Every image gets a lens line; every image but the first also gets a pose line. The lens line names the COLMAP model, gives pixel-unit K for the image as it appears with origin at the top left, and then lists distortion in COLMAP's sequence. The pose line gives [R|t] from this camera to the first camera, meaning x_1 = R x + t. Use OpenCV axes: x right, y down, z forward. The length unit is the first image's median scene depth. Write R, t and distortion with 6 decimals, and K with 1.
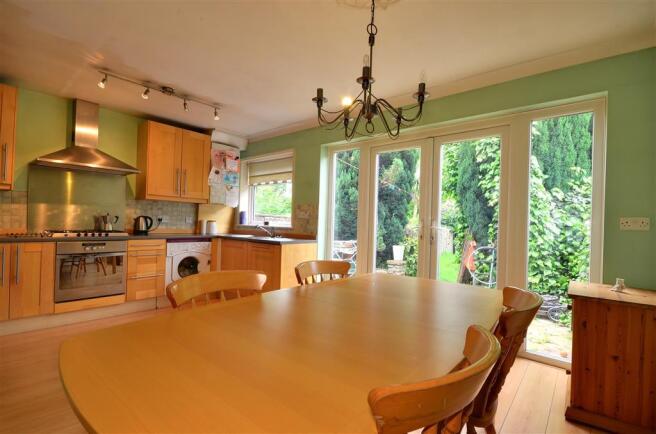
lens RADIAL K [[298.0, 0, 328.0], [0, 298.0, 217.0], [0, 0, 1]] dist [0.001187, 0.000161]
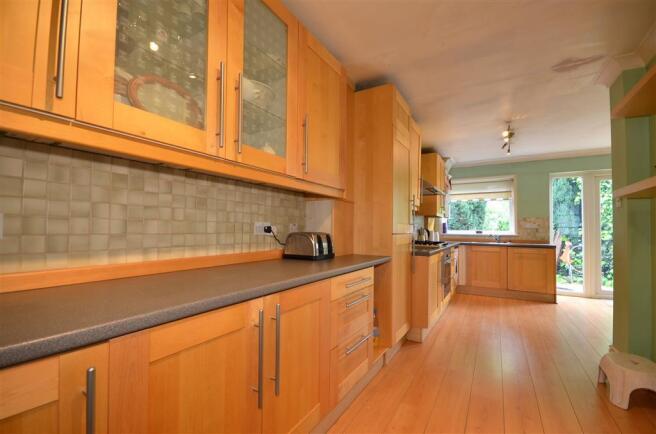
lens RADIAL K [[290.1, 0, 326.6], [0, 290.1, 221.3], [0, 0, 1]] dist [-0.002983, -0.000721]
pose [[0.984416, -0.017950, 0.174934, -1.145680], [0.019682, 0.999773, -0.008171, -0.030396], [-0.174748, 0.011487, 0.984546, -0.108413]]
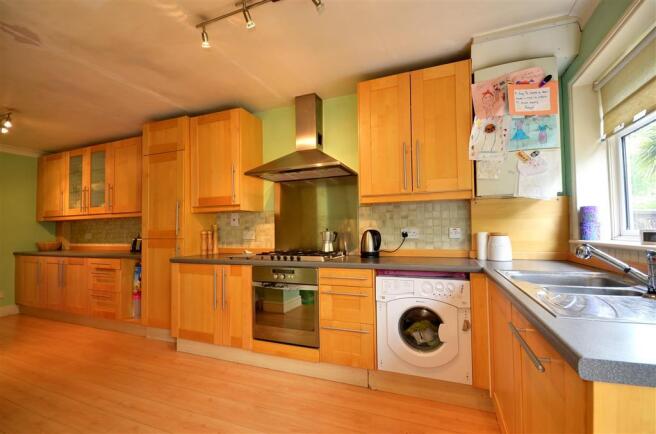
lens RADIAL K [[290.1, 0, 326.6], [0, 290.1, 221.3], [0, 0, 1]] dist [-0.002983, -0.000721]
pose [[0.315579, -0.067028, -0.946529, -0.039169], [0.041988, 0.997511, -0.056639, 0.009116], [0.947970, -0.021869, 0.317608, 0.651611]]
